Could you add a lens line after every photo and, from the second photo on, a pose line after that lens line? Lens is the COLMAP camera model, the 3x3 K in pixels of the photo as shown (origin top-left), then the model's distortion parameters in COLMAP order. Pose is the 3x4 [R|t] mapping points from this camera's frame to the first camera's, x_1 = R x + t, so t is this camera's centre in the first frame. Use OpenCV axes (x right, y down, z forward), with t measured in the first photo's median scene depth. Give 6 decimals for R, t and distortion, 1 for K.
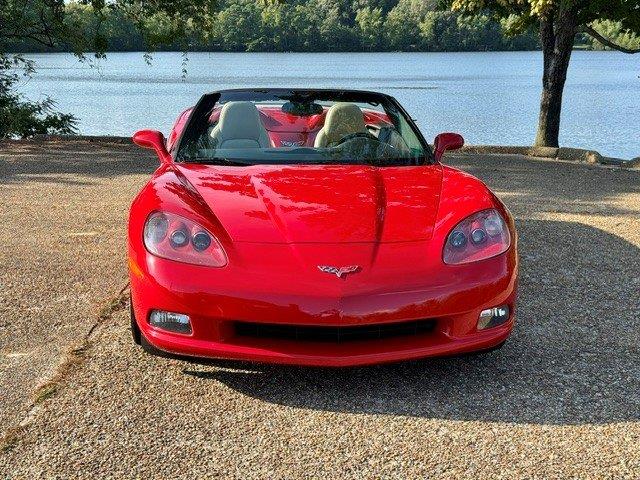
lens RADIAL K [[888.3, 0, 320.0], [0, 888.3, 240.0], [0, 0, 1]] dist [0.172321, -0.338317]
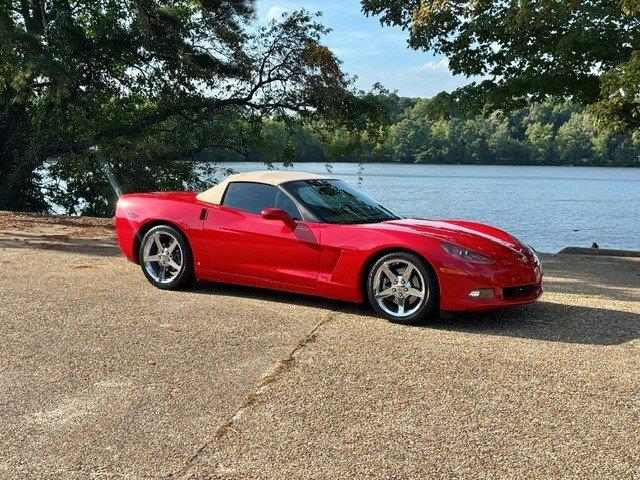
lens RADIAL K [[888.3, 0, 320.0], [0, 888.3, 240.0], [0, 0, 1]] dist [0.172321, -0.338317]
pose [[0.982520, 0.036736, -0.182499, 0.013655], [-0.058428, 0.991651, -0.114950, 0.030422], [0.176752, 0.123604, 0.976463, -0.141362]]
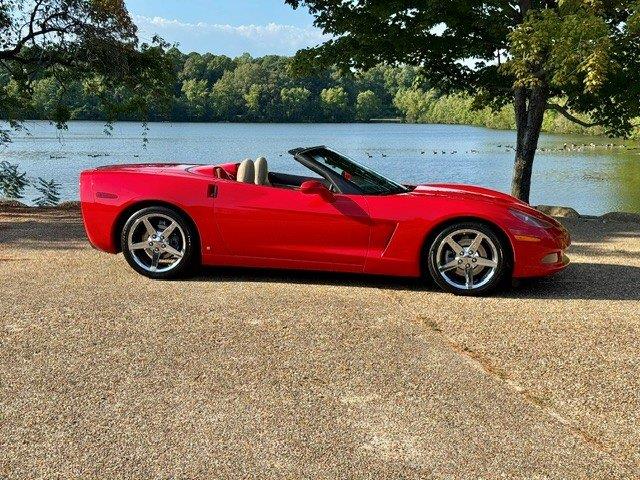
lens RADIAL K [[888.3, 0, 320.0], [0, 888.3, 240.0], [0, 0, 1]] dist [0.172321, -0.338317]
pose [[0.977944, -0.022845, 0.207616, -0.250863], [0.038349, 0.996742, -0.070960, 0.015600], [-0.205318, 0.077357, 0.975633, -0.087612]]
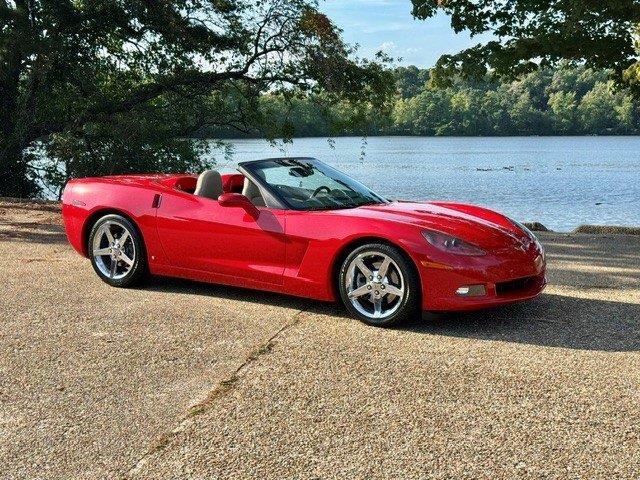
lens RADIAL K [[888.3, 0, 320.0], [0, 888.3, 240.0], [0, 0, 1]] dist [0.172321, -0.338317]
pose [[0.978057, 0.025085, -0.206821, 0.031969], [-0.043792, 0.995300, -0.086373, 0.010608], [0.203682, 0.093535, 0.974559, -0.052028]]
